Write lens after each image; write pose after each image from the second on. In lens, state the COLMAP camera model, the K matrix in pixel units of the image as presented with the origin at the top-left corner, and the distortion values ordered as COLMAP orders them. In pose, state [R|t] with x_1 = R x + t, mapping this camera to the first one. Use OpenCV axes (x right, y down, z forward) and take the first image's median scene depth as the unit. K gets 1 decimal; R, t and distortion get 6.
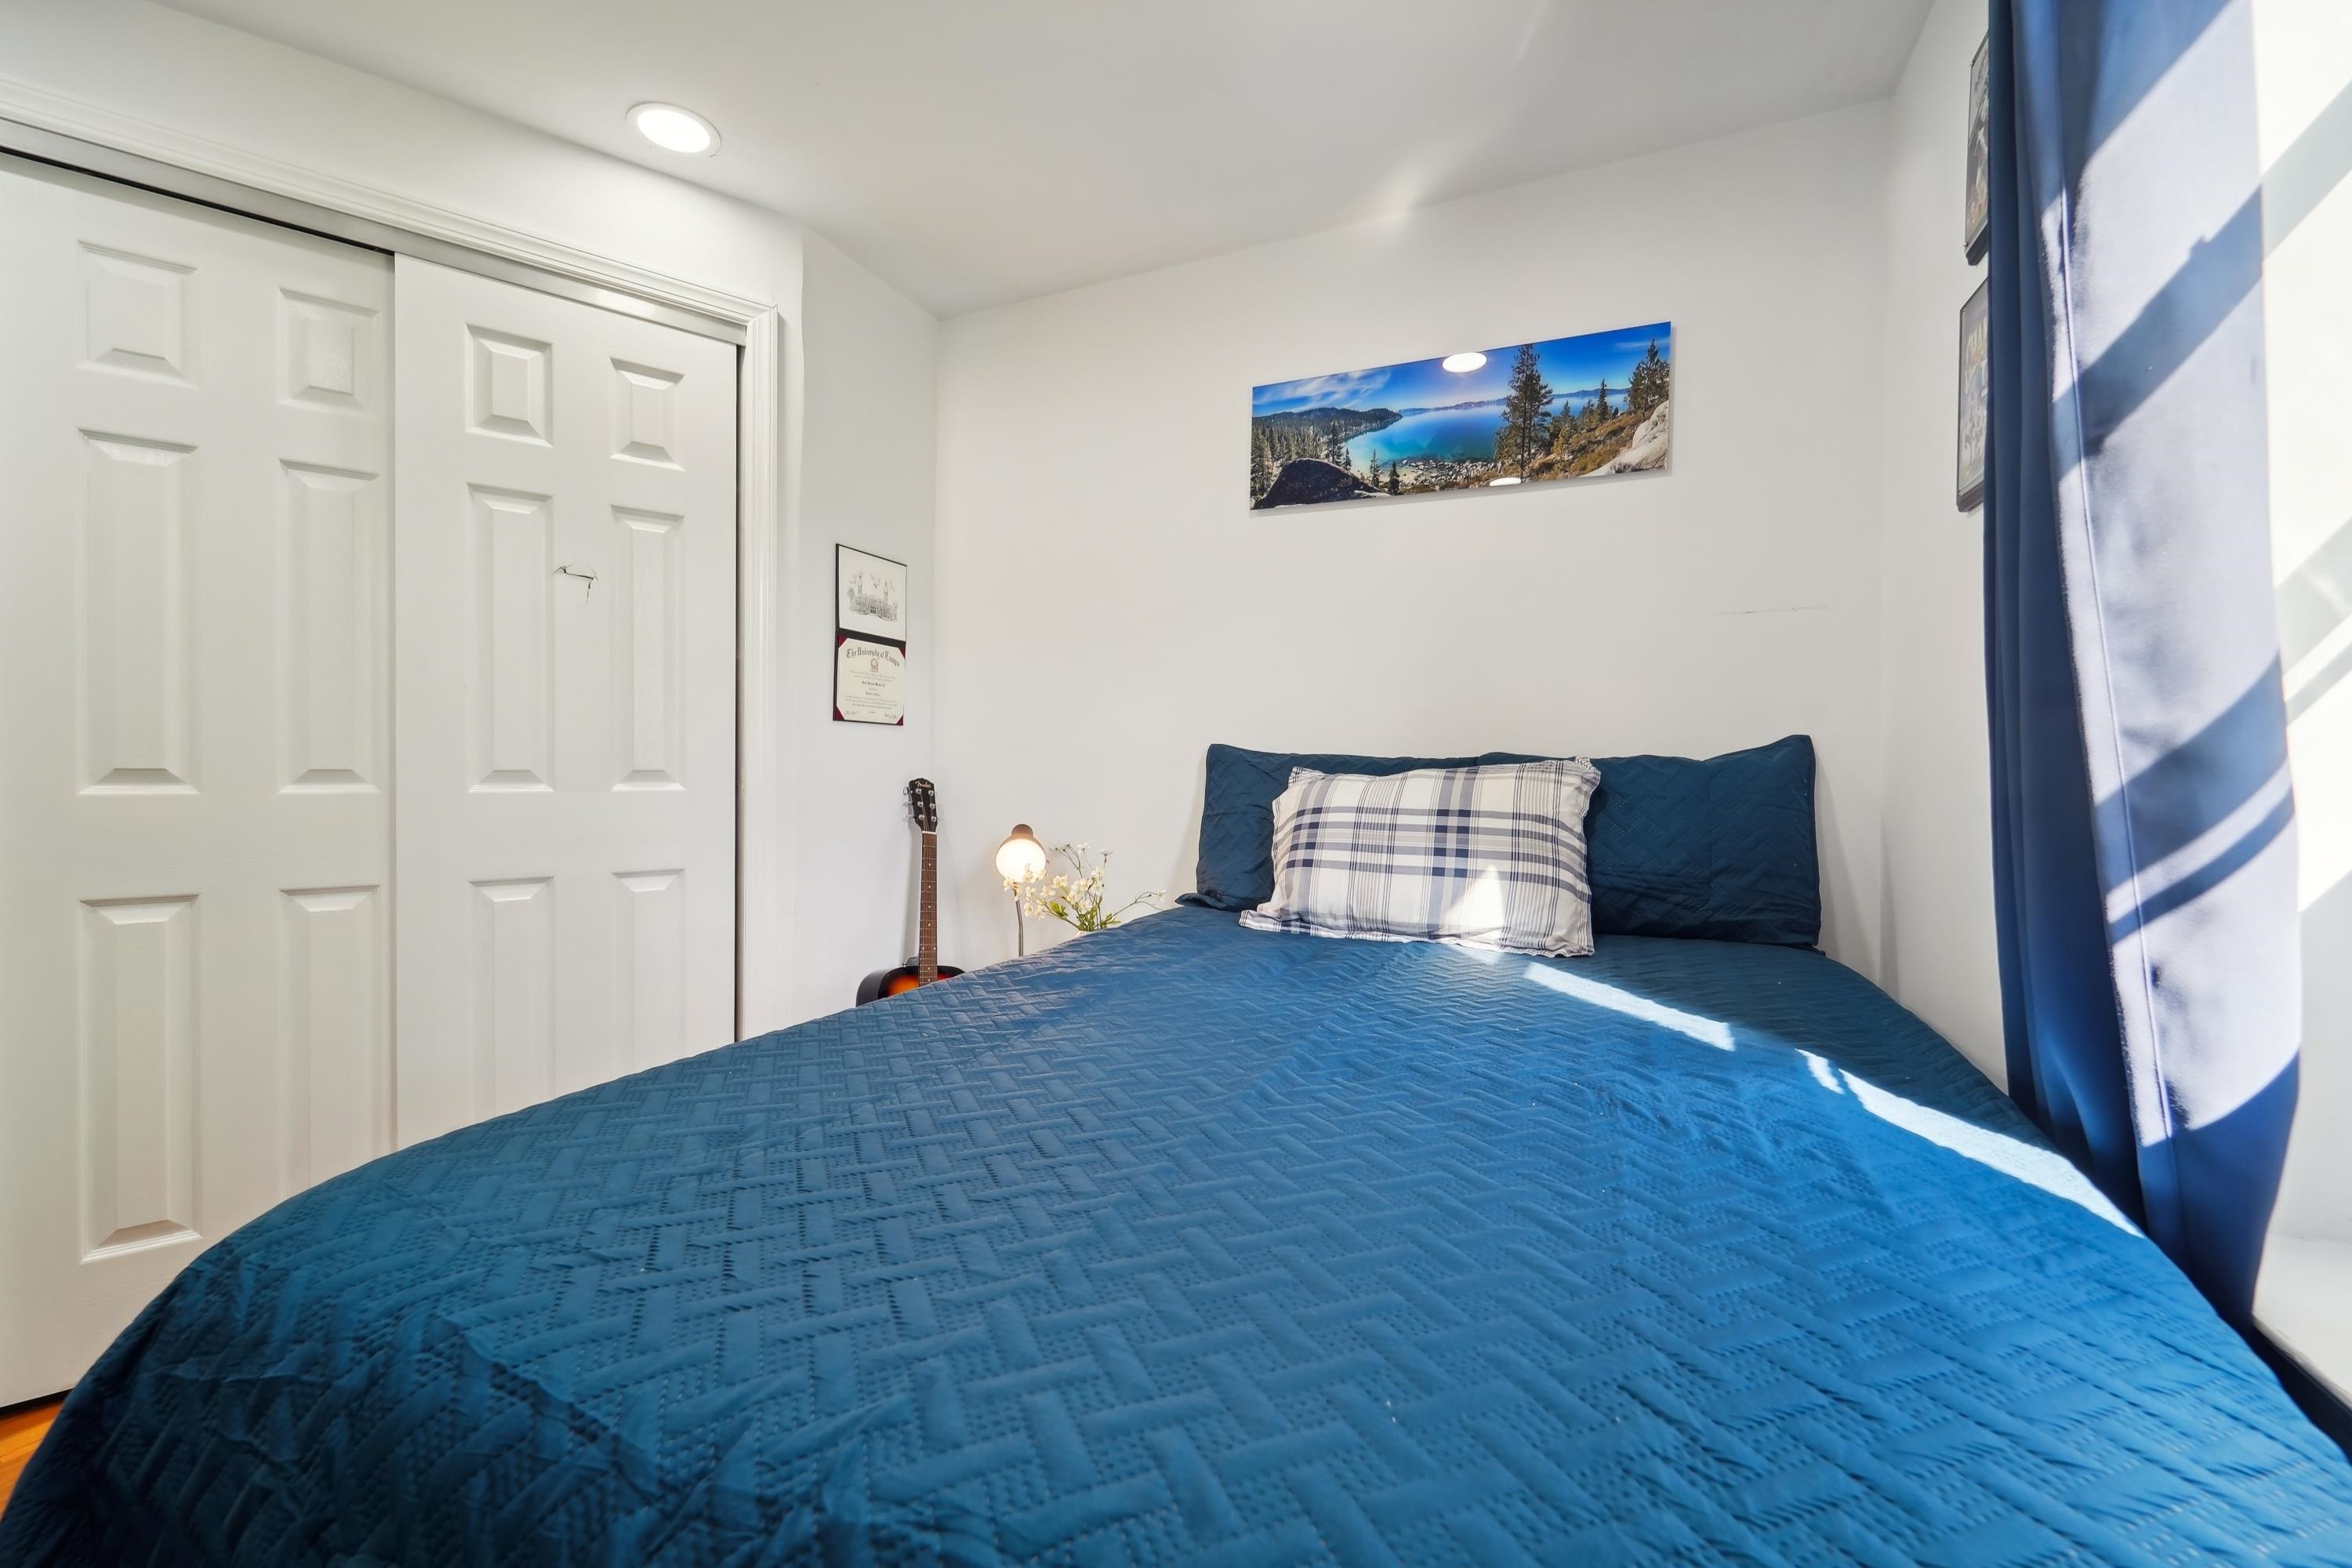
lens RADIAL K [[949.8, 0, 1181.2], [0, 949.8, 788.8], [0, 0, 1]] dist [-0.001292, -0.004144]
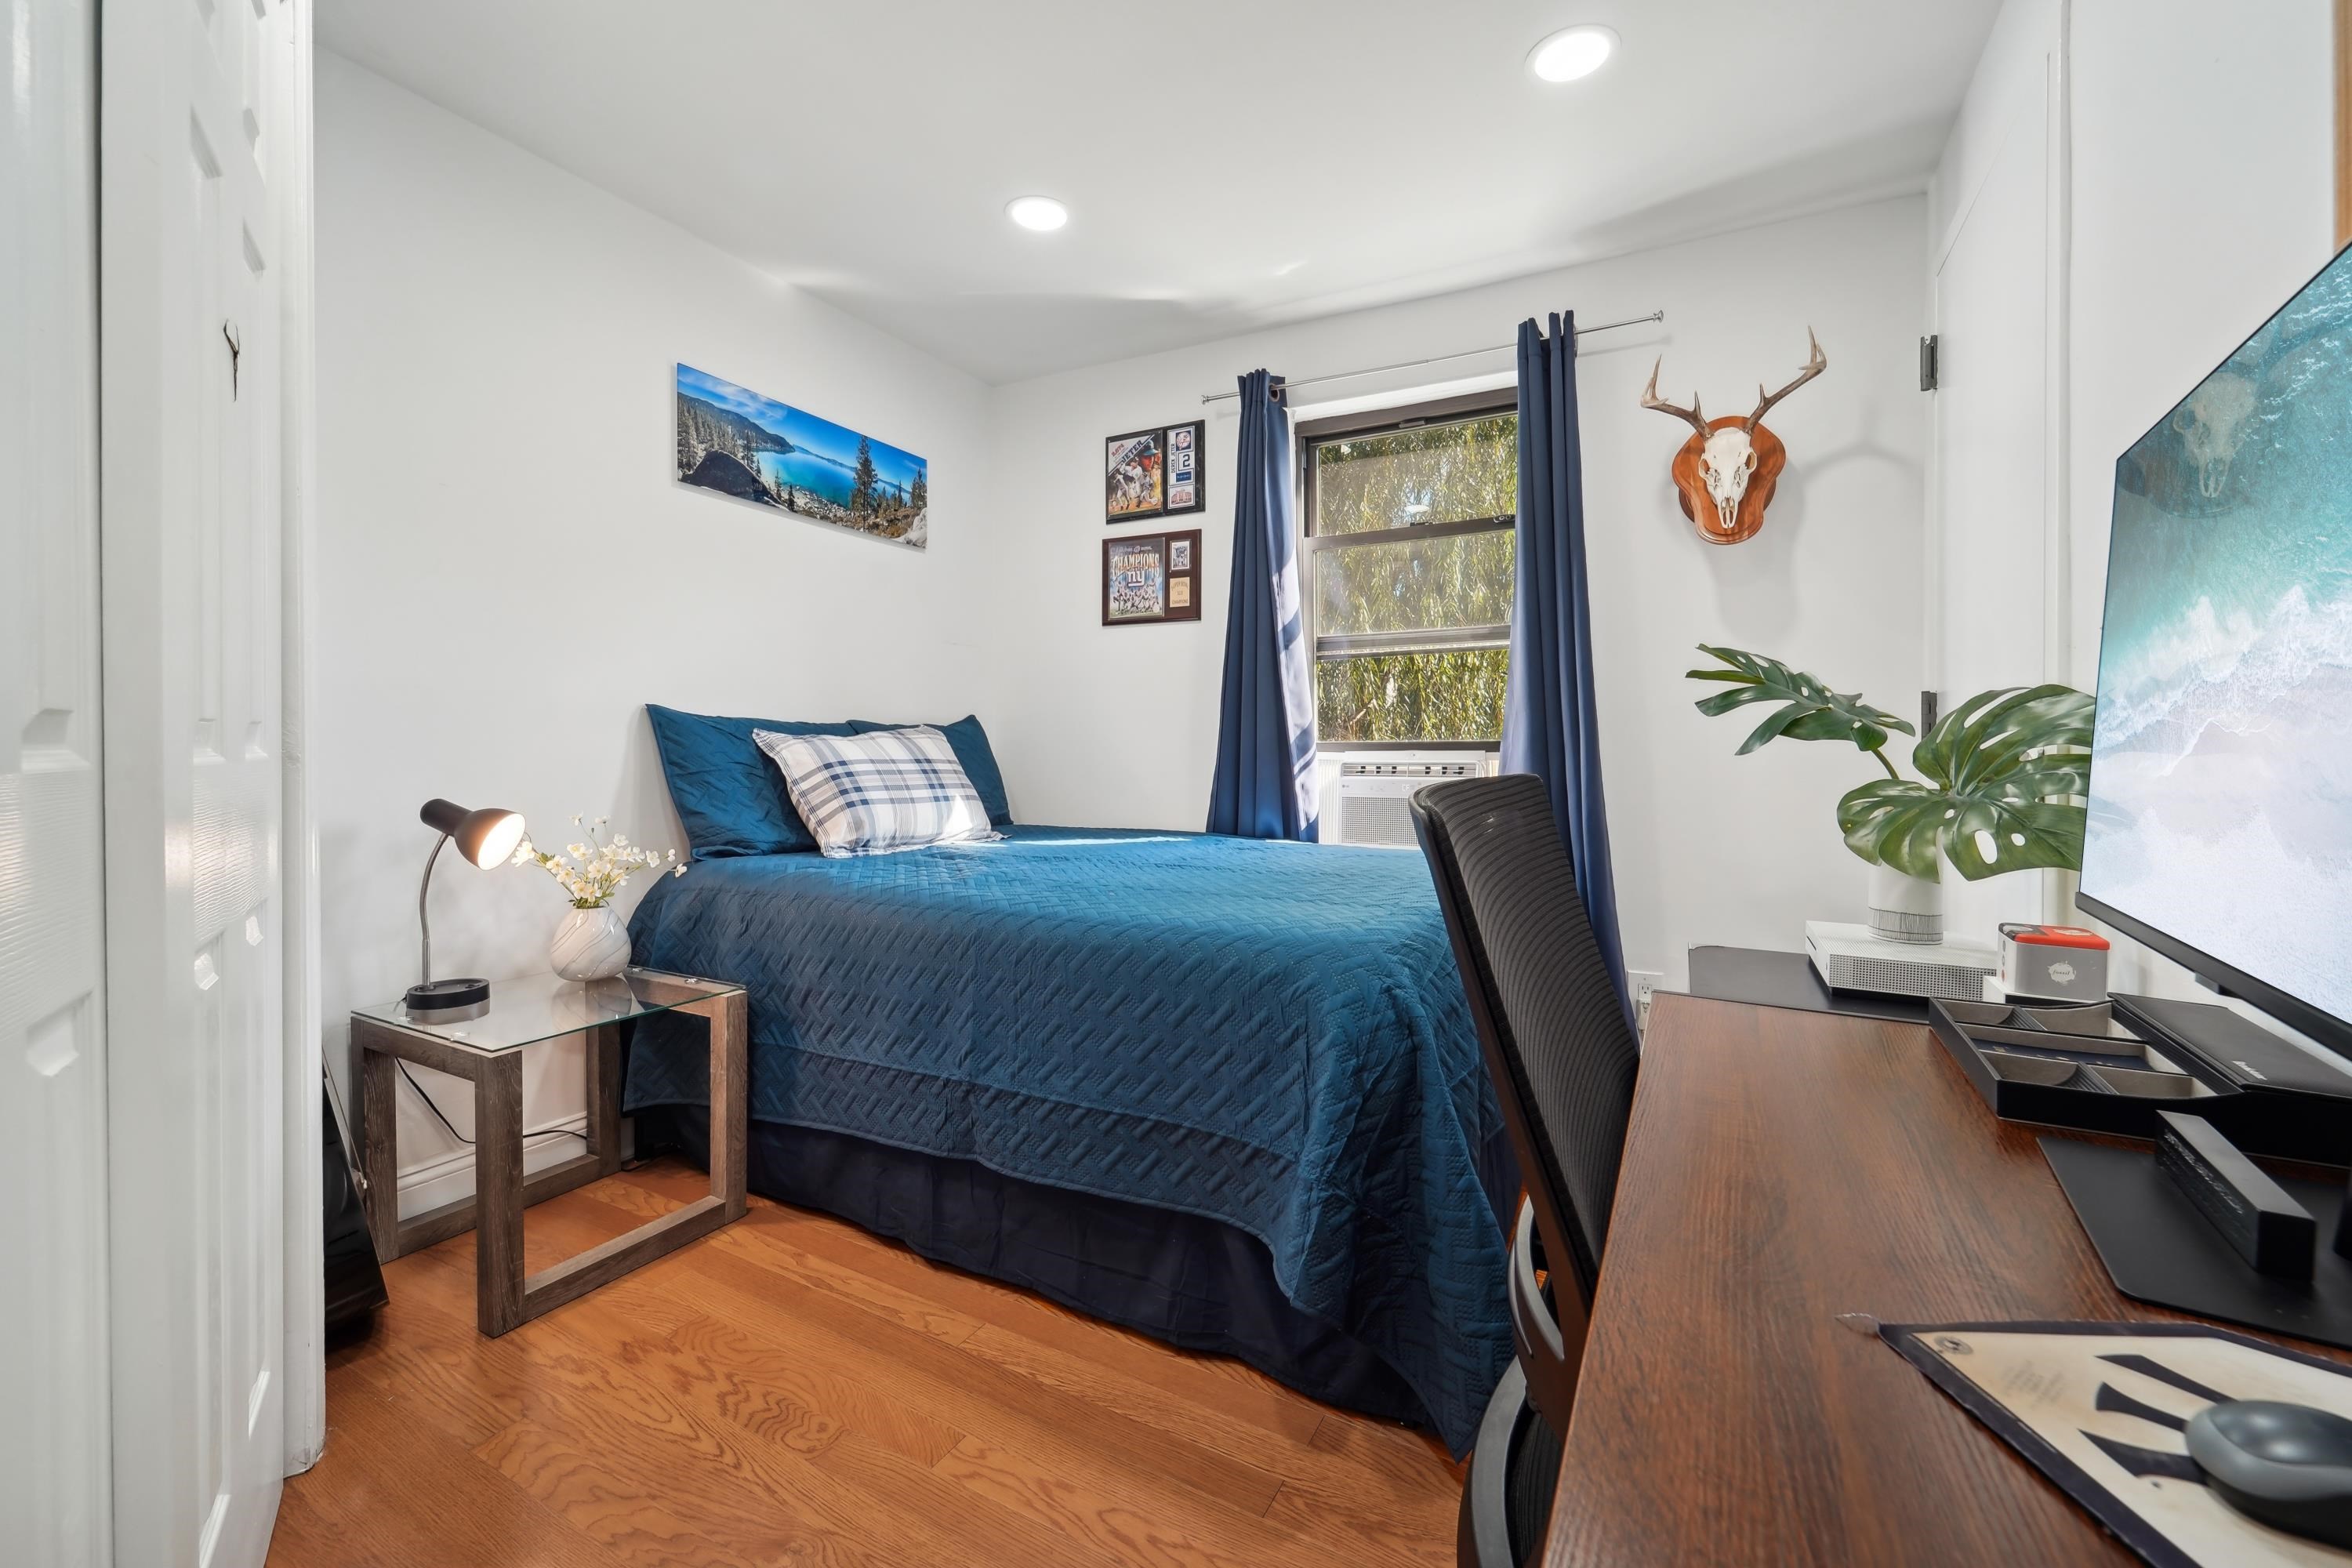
lens RADIAL K [[968.9, 0, 1174.5], [0, 968.9, 771.9], [0, 0, 1]] dist [0.002294, -0.000410]
pose [[0.078061, -0.030508, 0.996482, -2.018317], [0.015313, 0.999450, 0.029399, 0.006189], [-0.996831, 0.012964, 0.078485, 0.799690]]
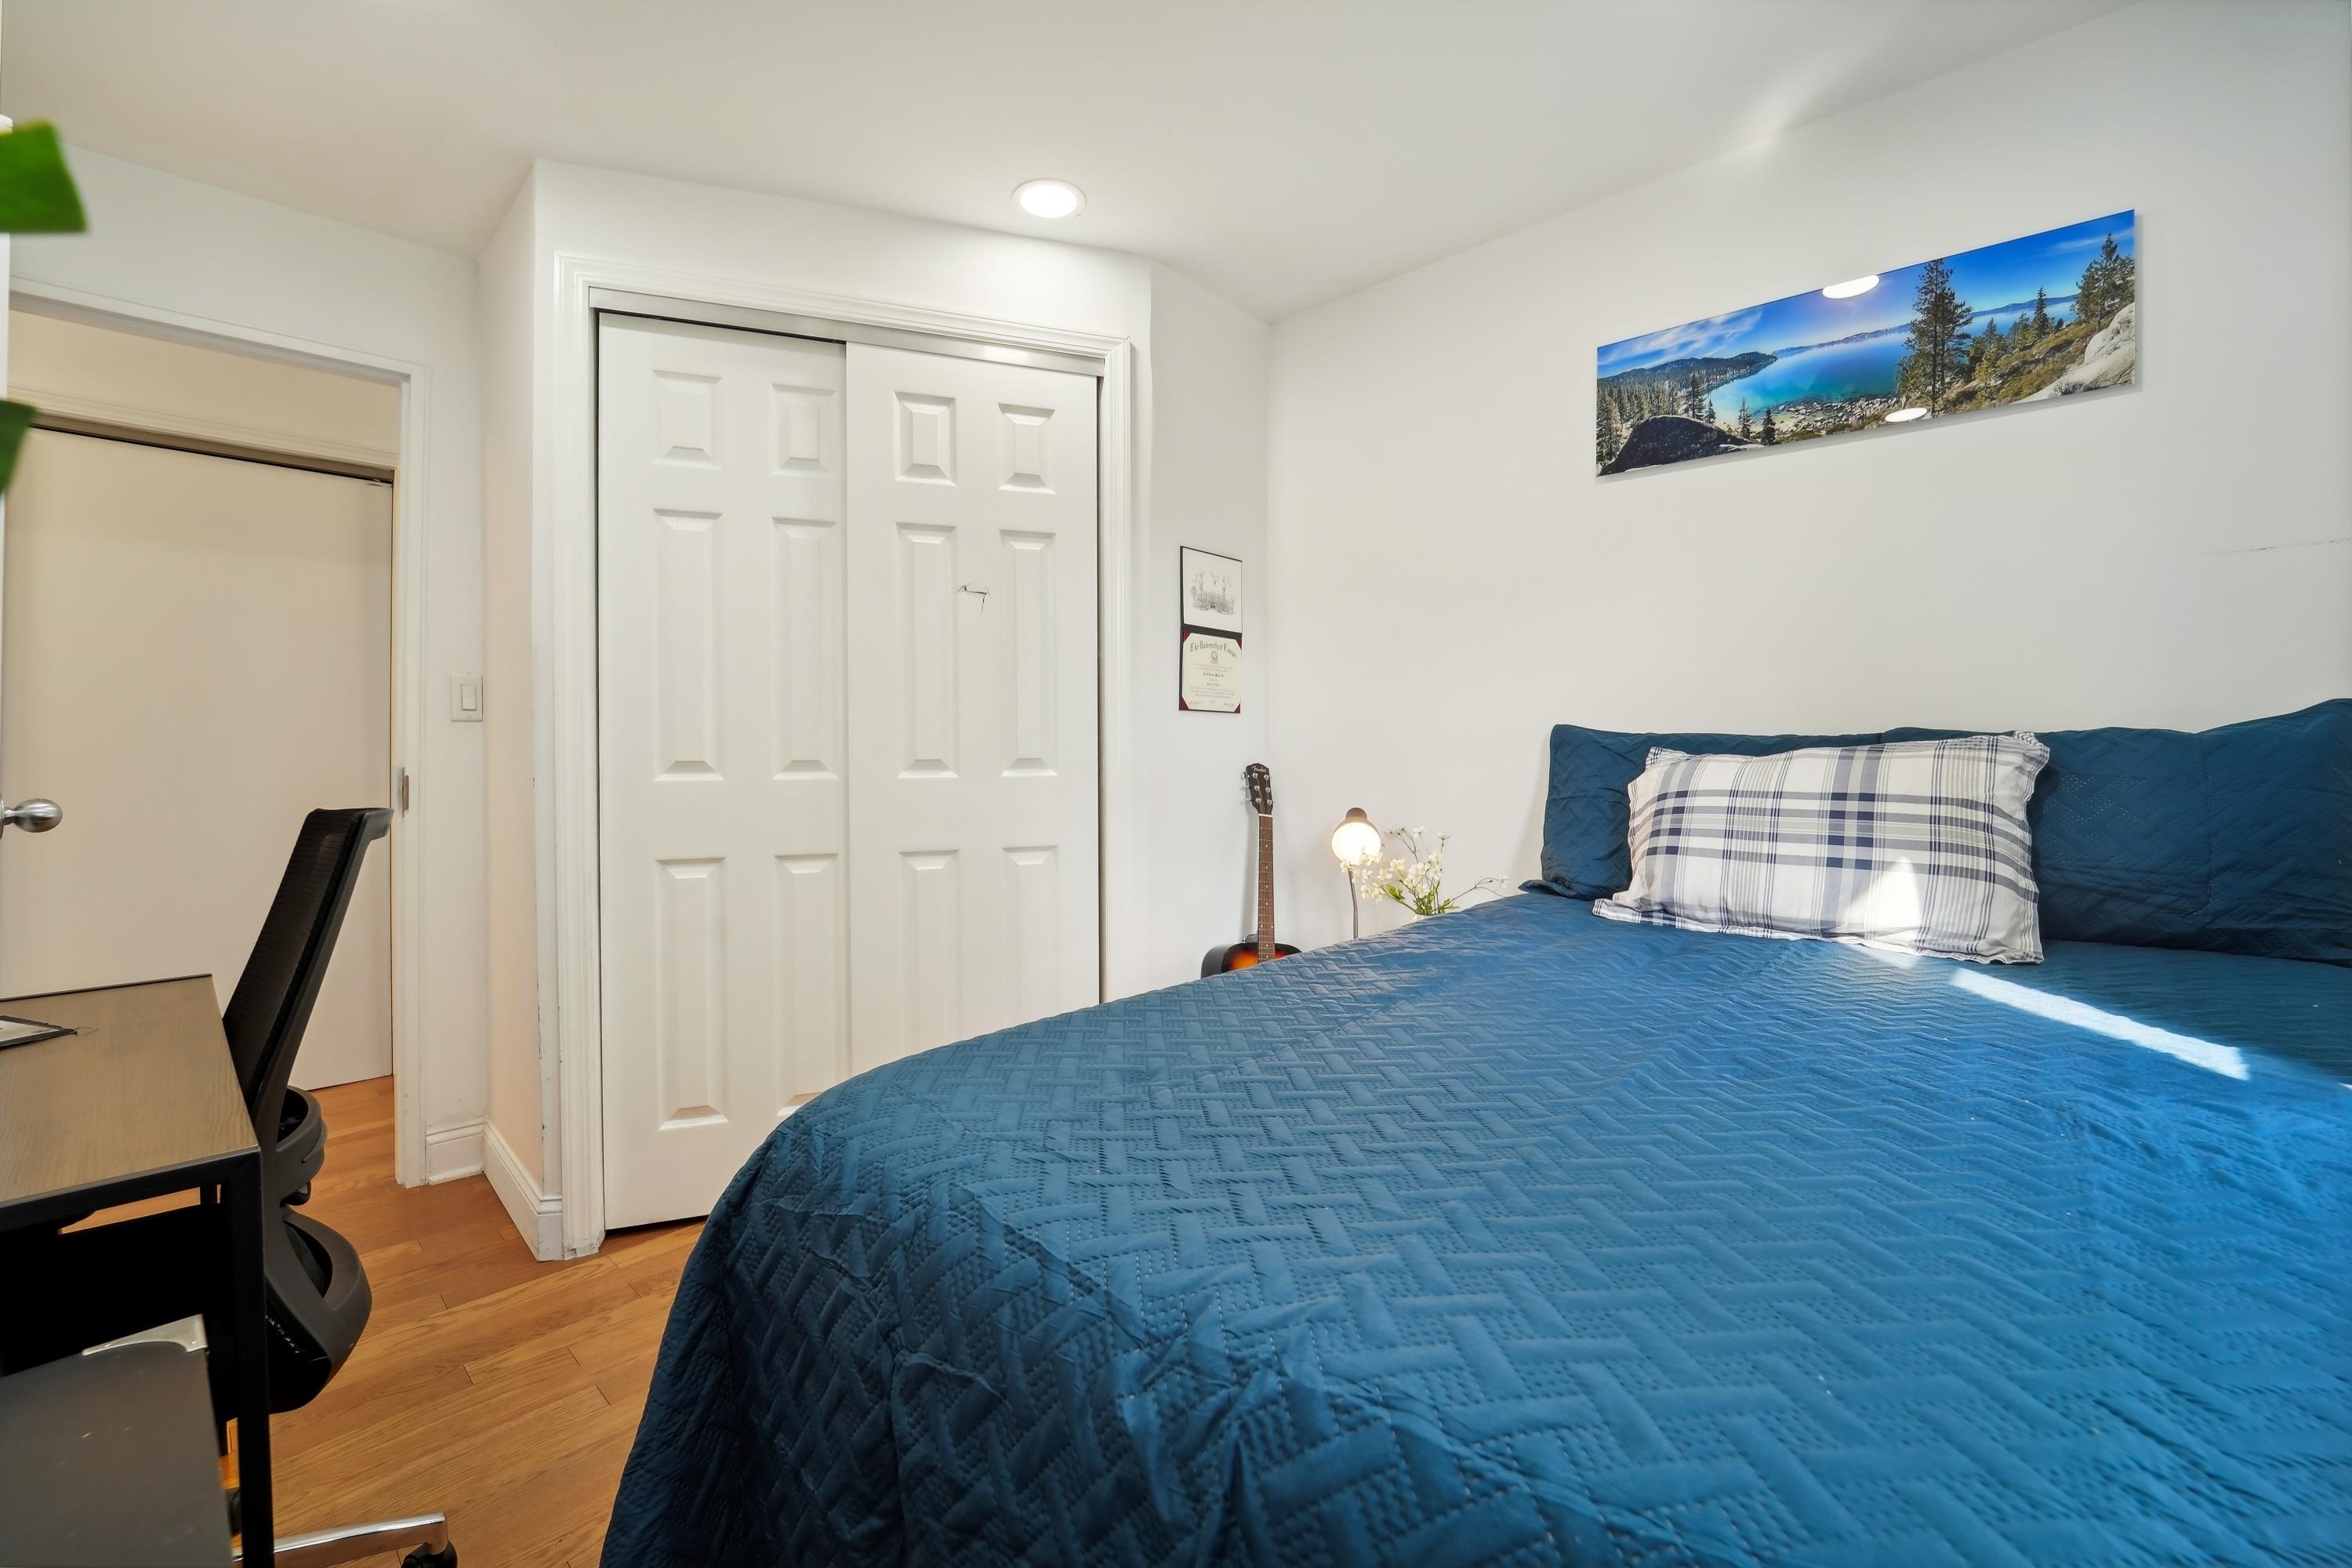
lens RADIAL K [[963.2, 0, 1170.6], [0, 963.2, 768.9], [0, 0, 1]] dist [-0.023062, -0.003452]
pose [[0.946654, -0.007081, -0.322174, -0.051079], [0.005693, 0.999970, -0.005250, 0.000677], [0.322201, 0.003136, 0.946666, -0.079940]]
